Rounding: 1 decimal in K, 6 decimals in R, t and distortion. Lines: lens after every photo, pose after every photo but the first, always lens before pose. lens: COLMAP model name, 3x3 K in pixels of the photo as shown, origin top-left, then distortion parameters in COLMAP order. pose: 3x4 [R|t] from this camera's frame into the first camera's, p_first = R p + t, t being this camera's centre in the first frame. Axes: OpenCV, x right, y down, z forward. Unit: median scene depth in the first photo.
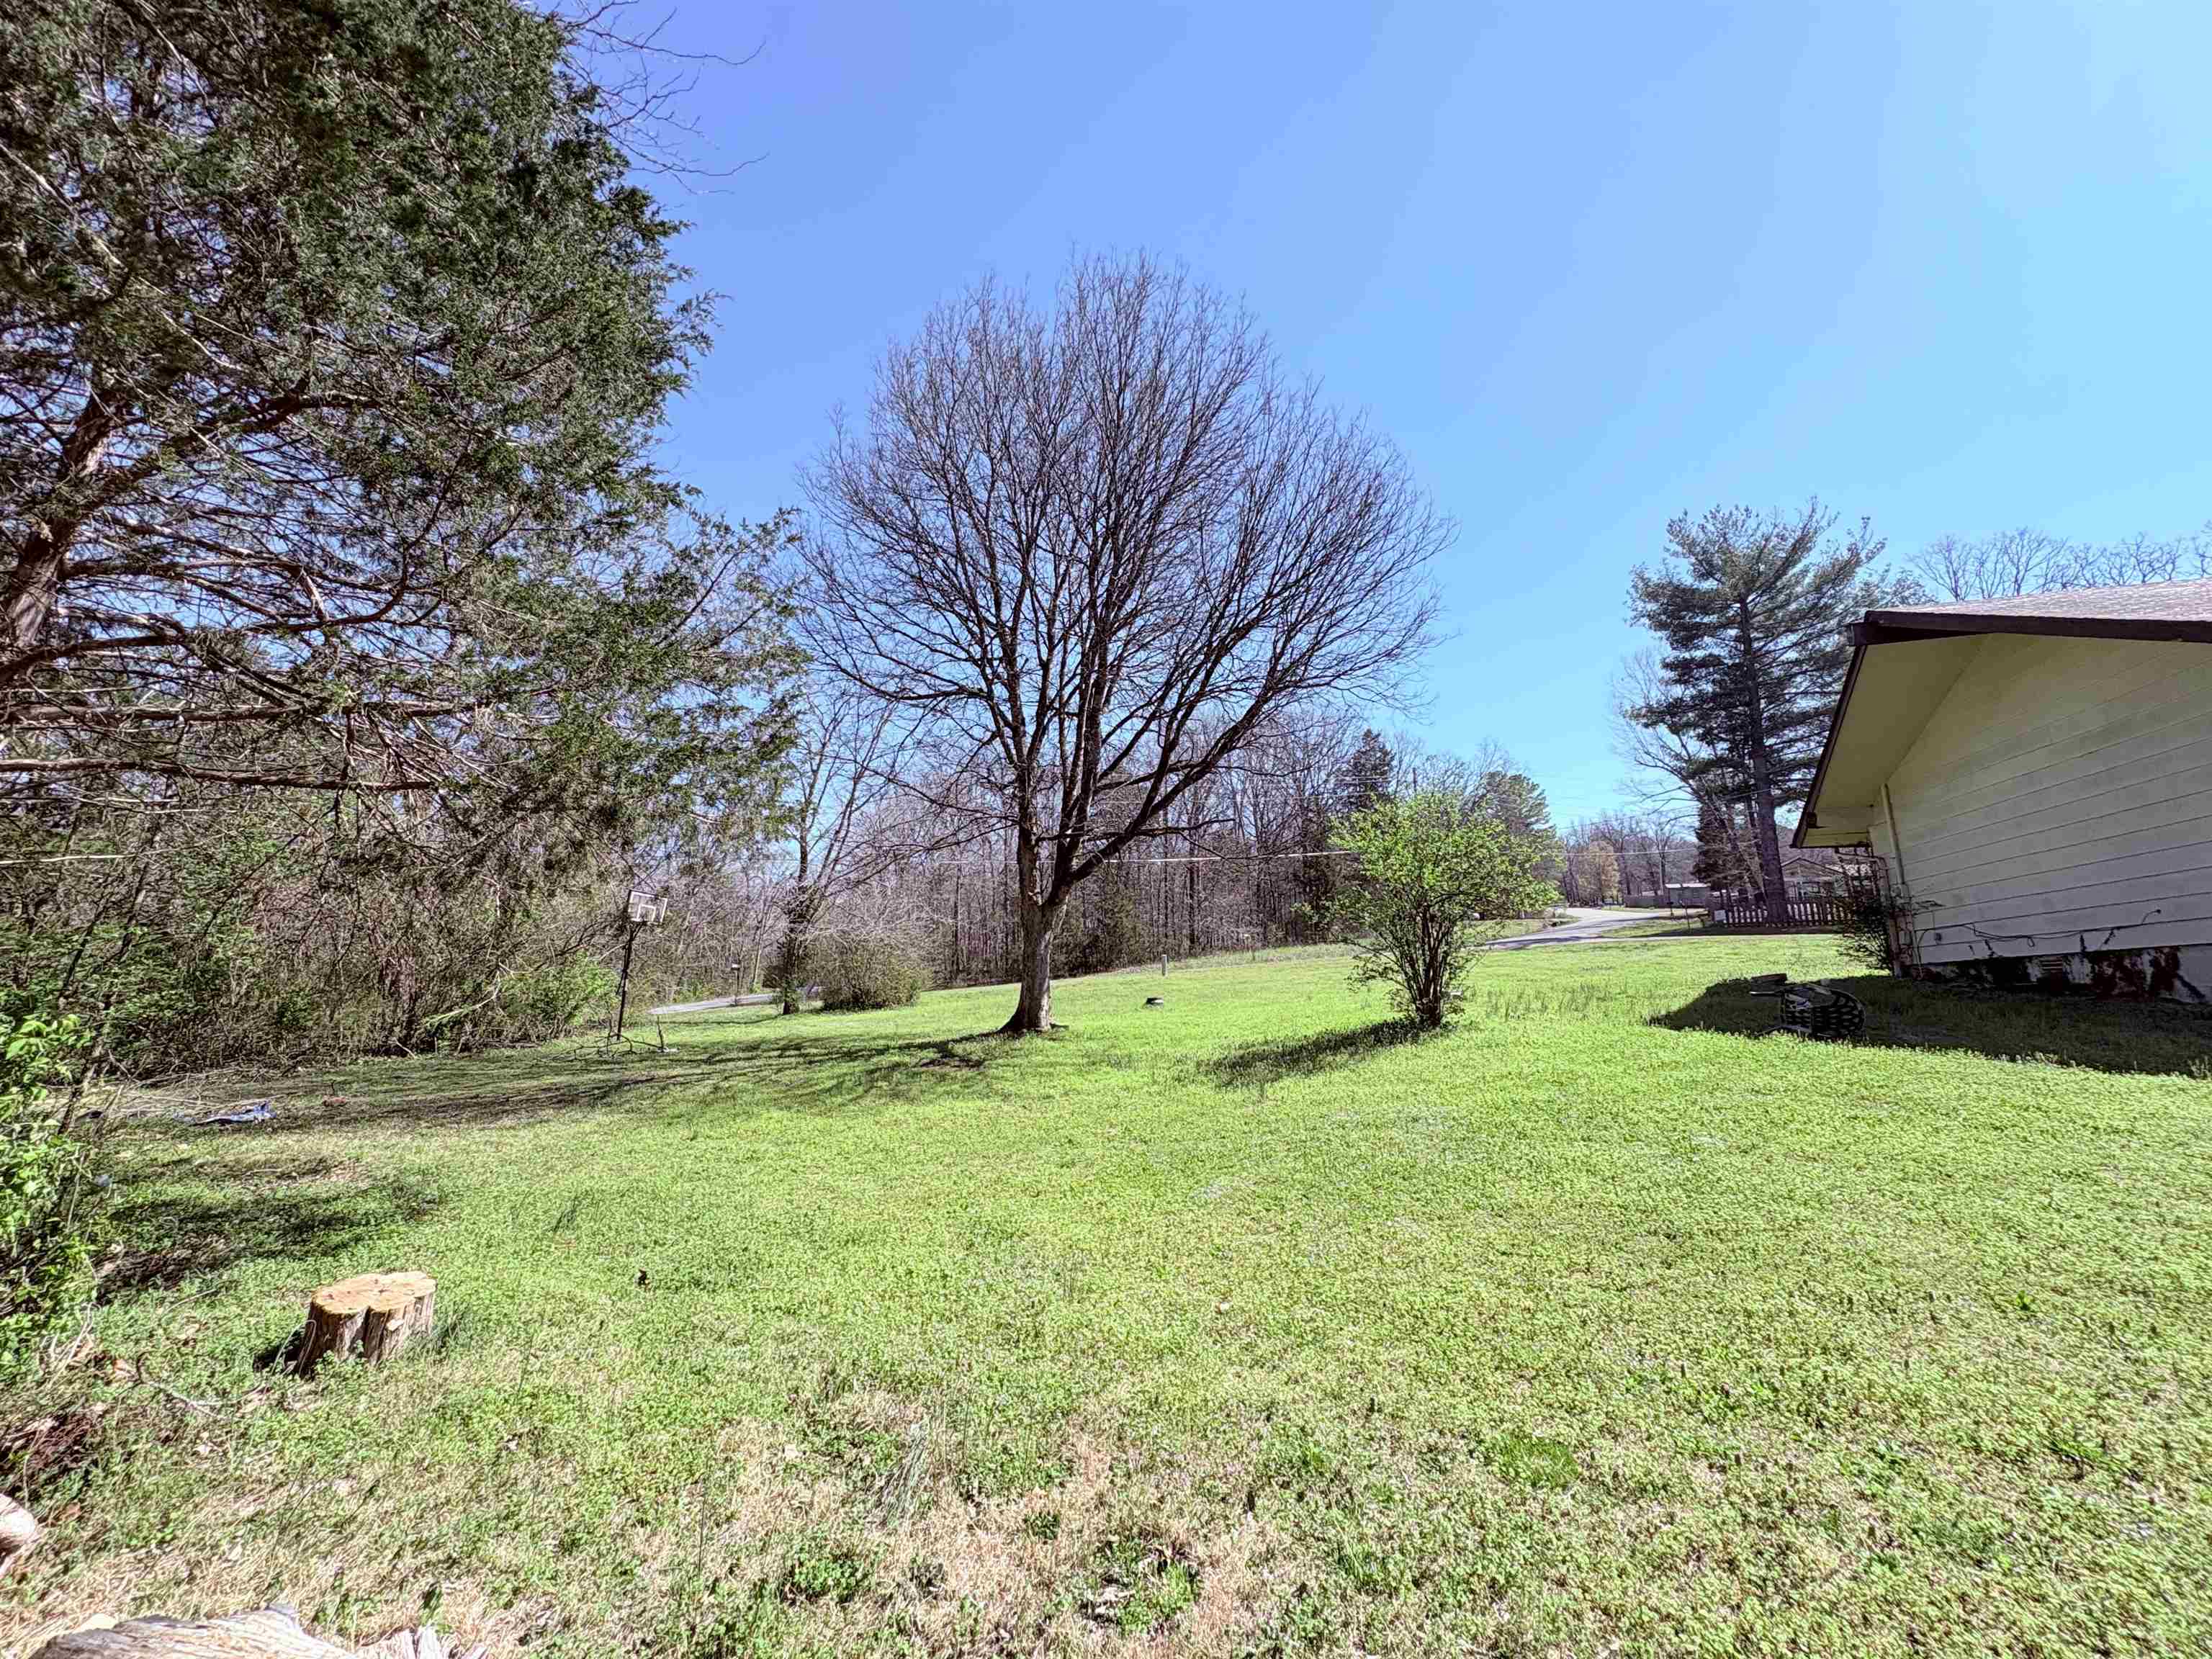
lens RADIAL K [[884.0, 0, 1104.5], [0, 884.0, 828.2], [0, 0, 1]] dist [0.001084, 0.000335]
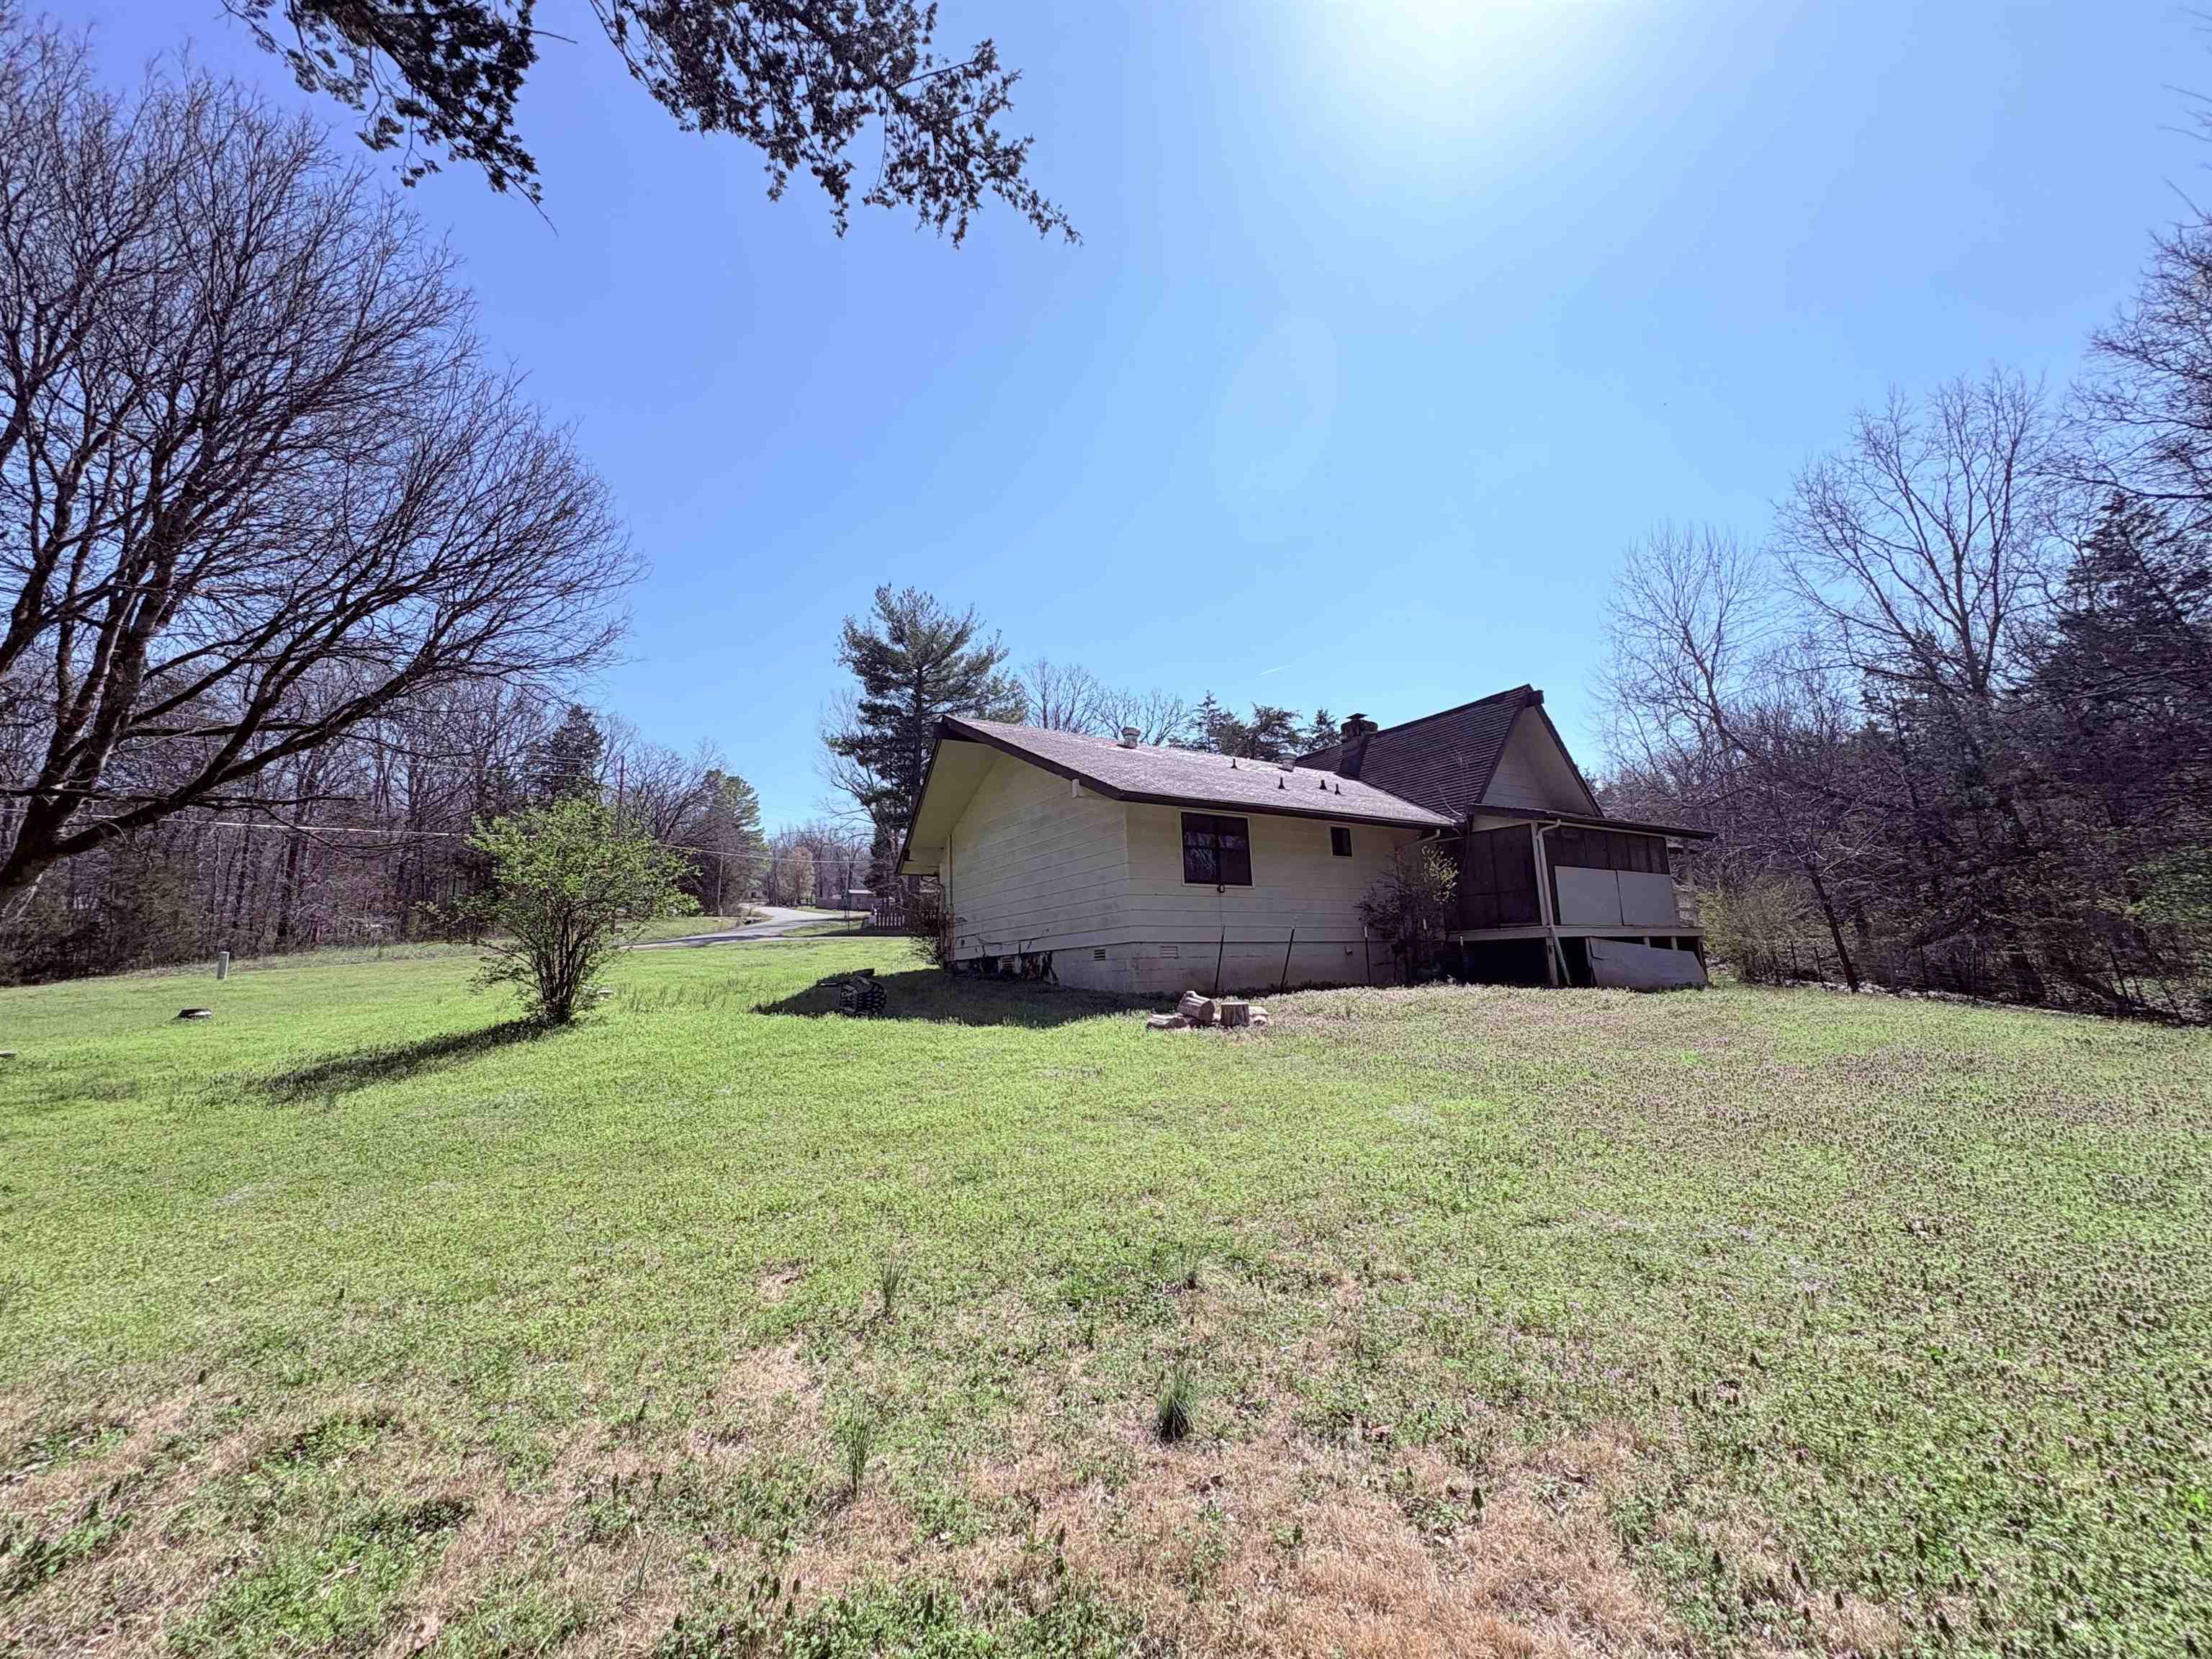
lens RADIAL K [[884.0, 0, 1104.5], [0, 884.0, 828.2], [0, 0, 1]] dist [0.001084, 0.000335]
pose [[0.667741, 0.104230, 0.737061, 0.000442], [-0.108218, 0.993222, -0.042414, -0.023273], [-0.736486, -0.051441, 0.674494, -0.124926]]
